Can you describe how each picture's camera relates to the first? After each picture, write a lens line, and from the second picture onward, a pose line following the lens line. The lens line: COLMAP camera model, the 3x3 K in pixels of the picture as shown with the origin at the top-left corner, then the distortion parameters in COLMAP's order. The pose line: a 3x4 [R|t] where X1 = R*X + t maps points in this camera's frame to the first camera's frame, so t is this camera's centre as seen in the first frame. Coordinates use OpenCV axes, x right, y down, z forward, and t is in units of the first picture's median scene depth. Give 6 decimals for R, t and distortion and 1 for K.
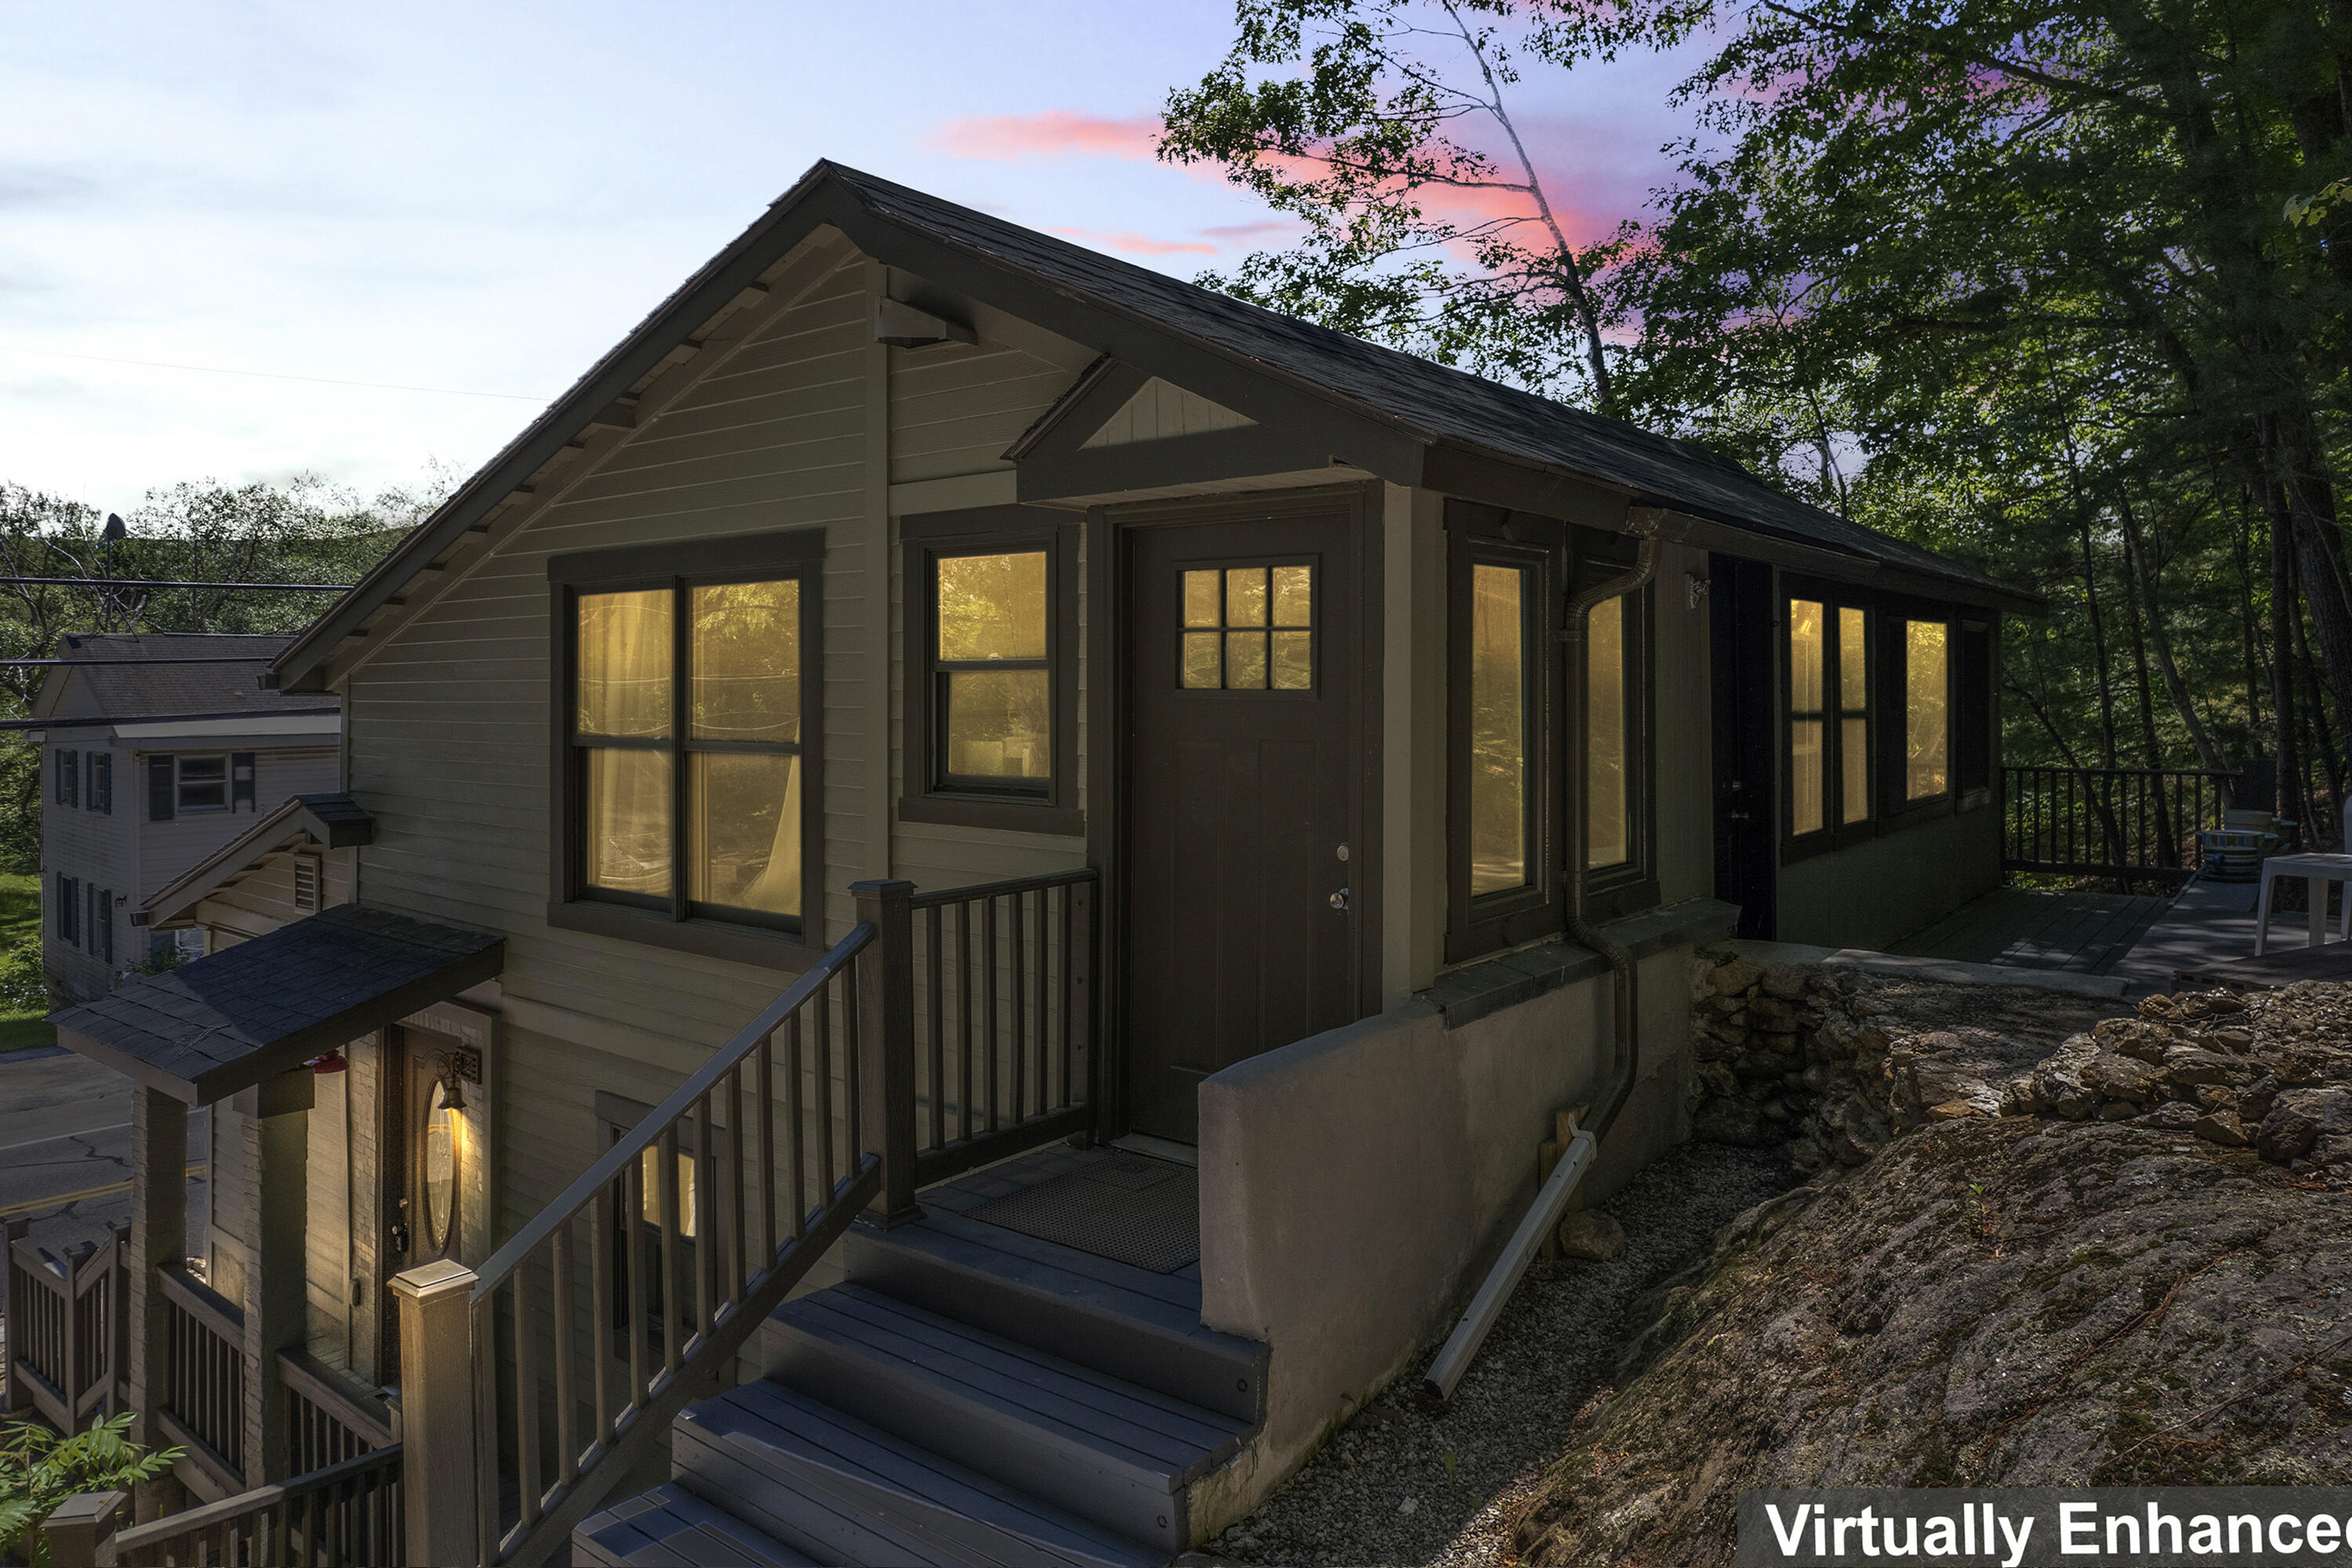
lens RADIAL K [[1574.4, 0, 1184.9], [0, 1574.4, 677.3], [0, 0, 1]] dist [-0.029845, -0.000325]
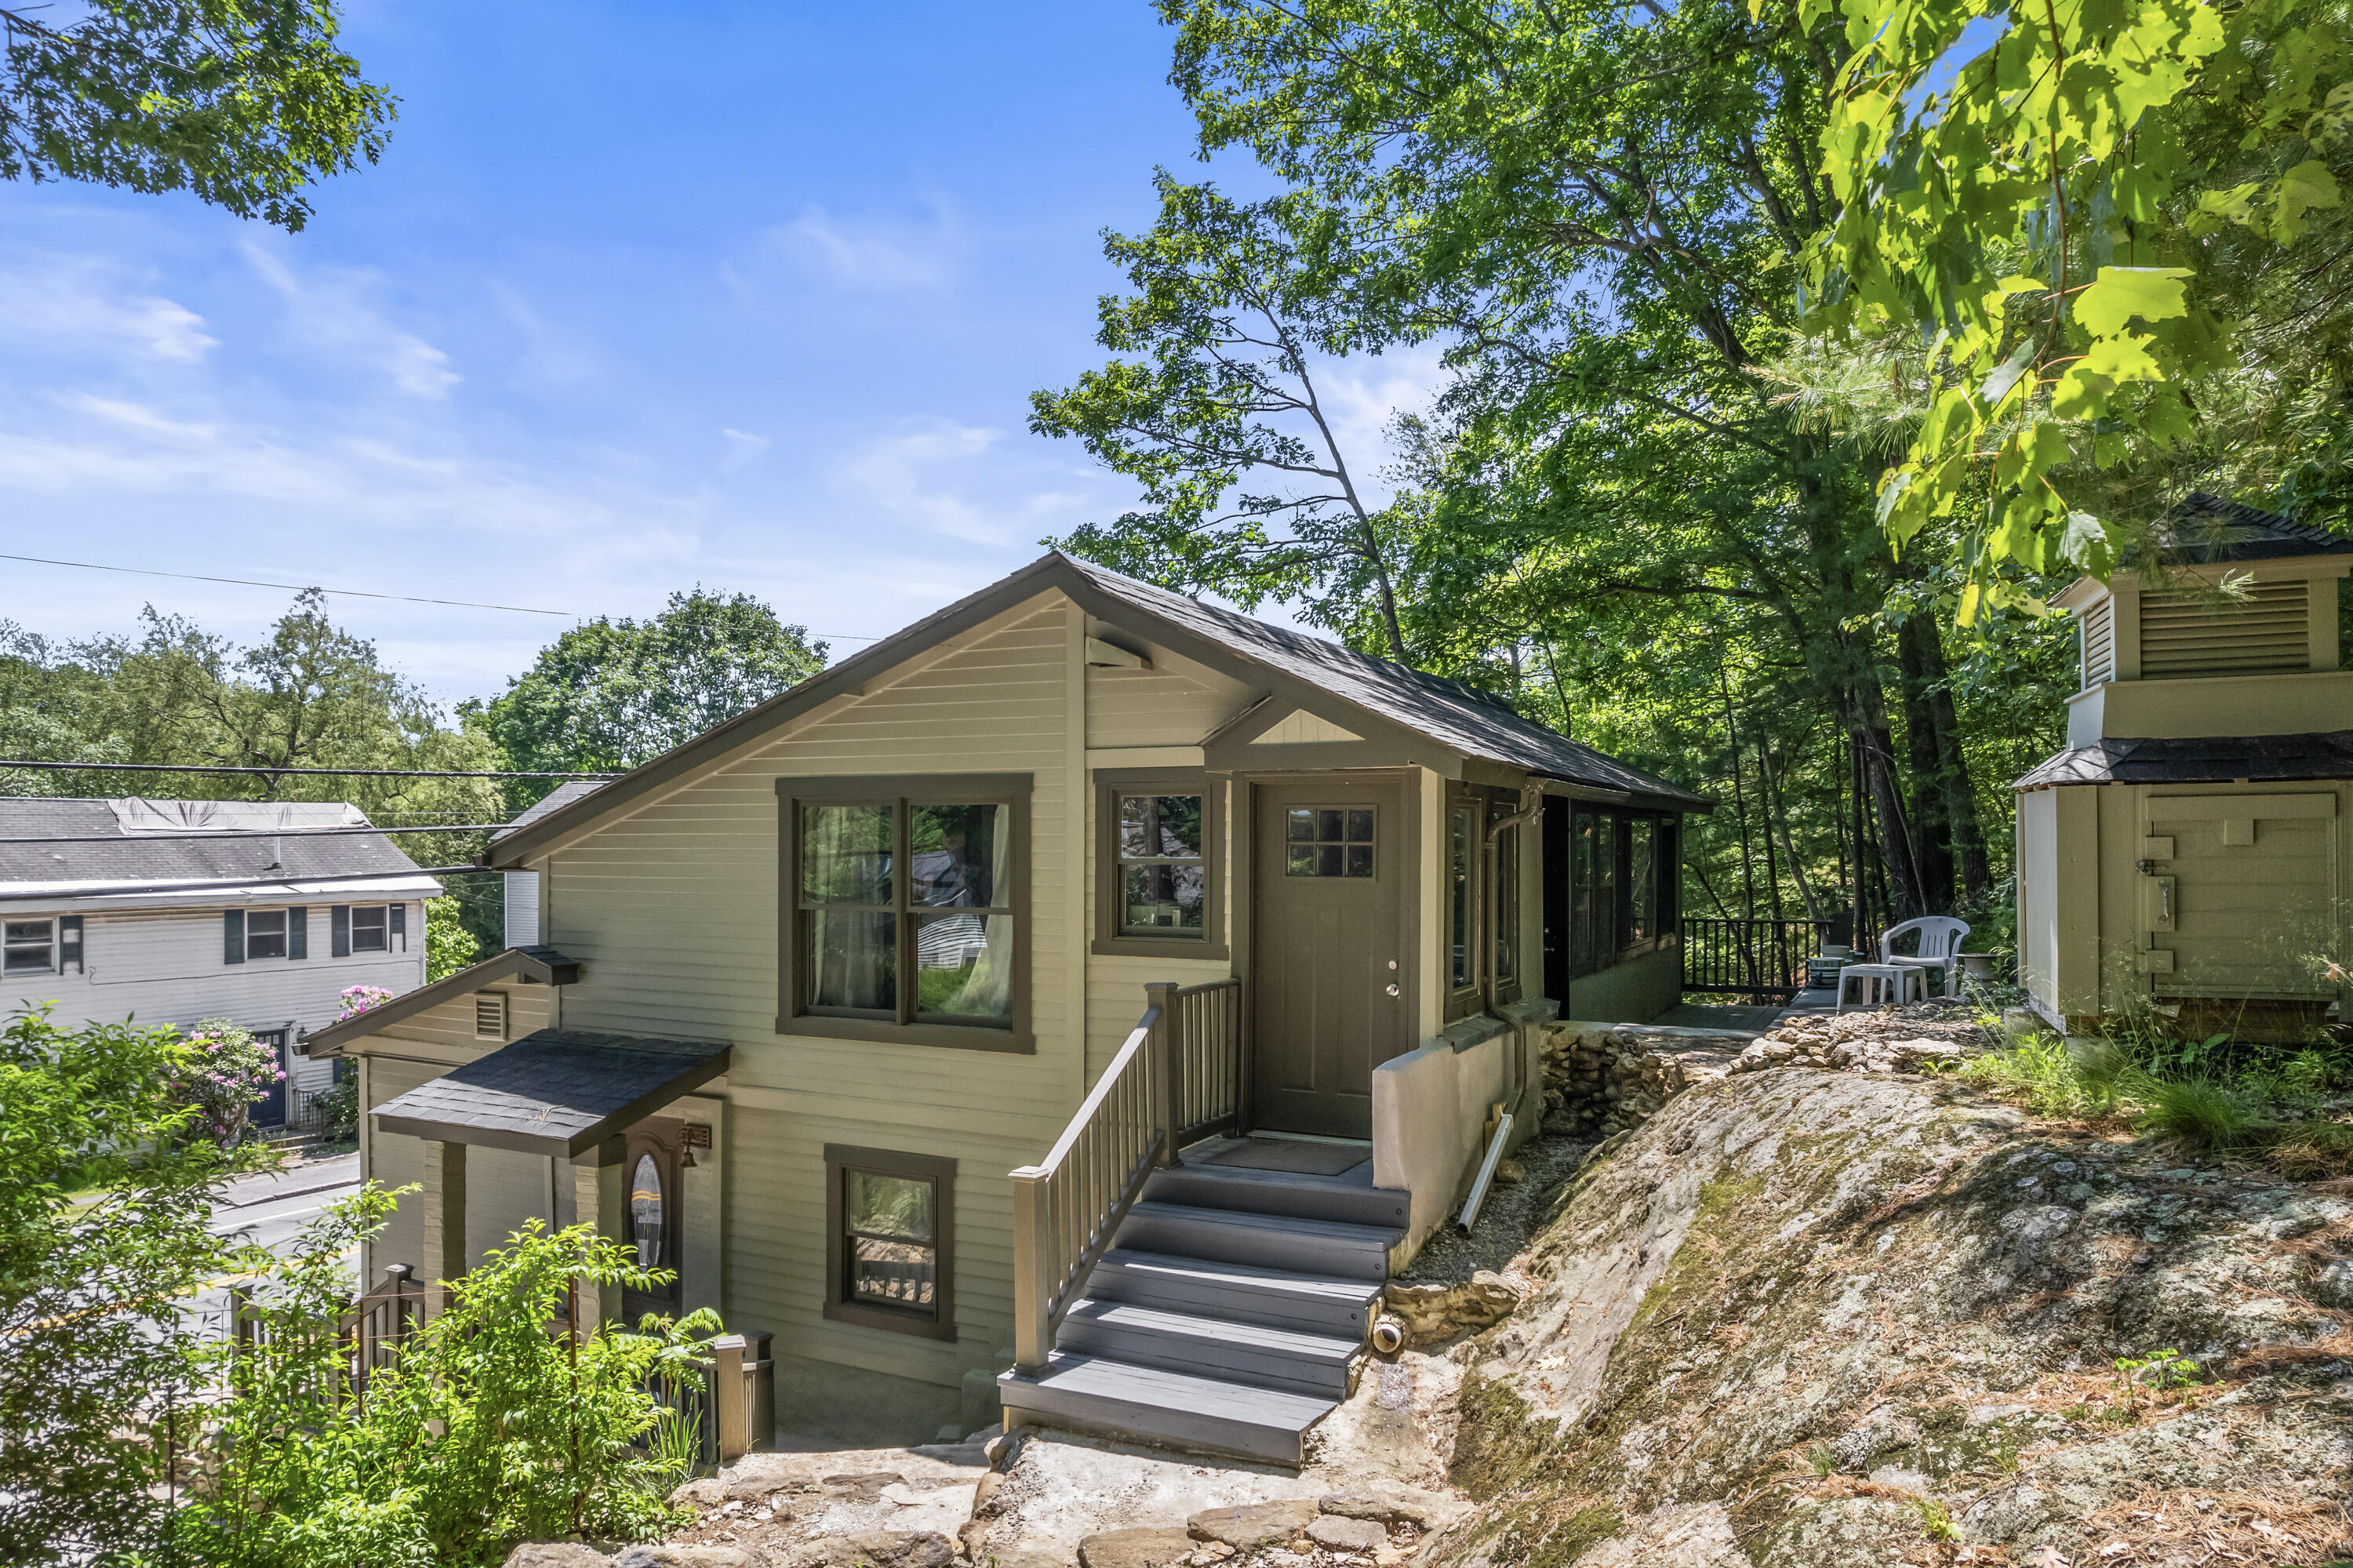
lens RADIAL K [[1507.7, 0, 1176.5], [0, 1507.7, 784.0], [0, 0, 1]] dist [-0.082703, 0.086152]
pose [[0.984158, 0.014520, 0.176698, -0.394334], [-0.008906, 0.999431, -0.032522, -0.035946], [-0.177069, 0.030433, 0.983728, -0.602875]]
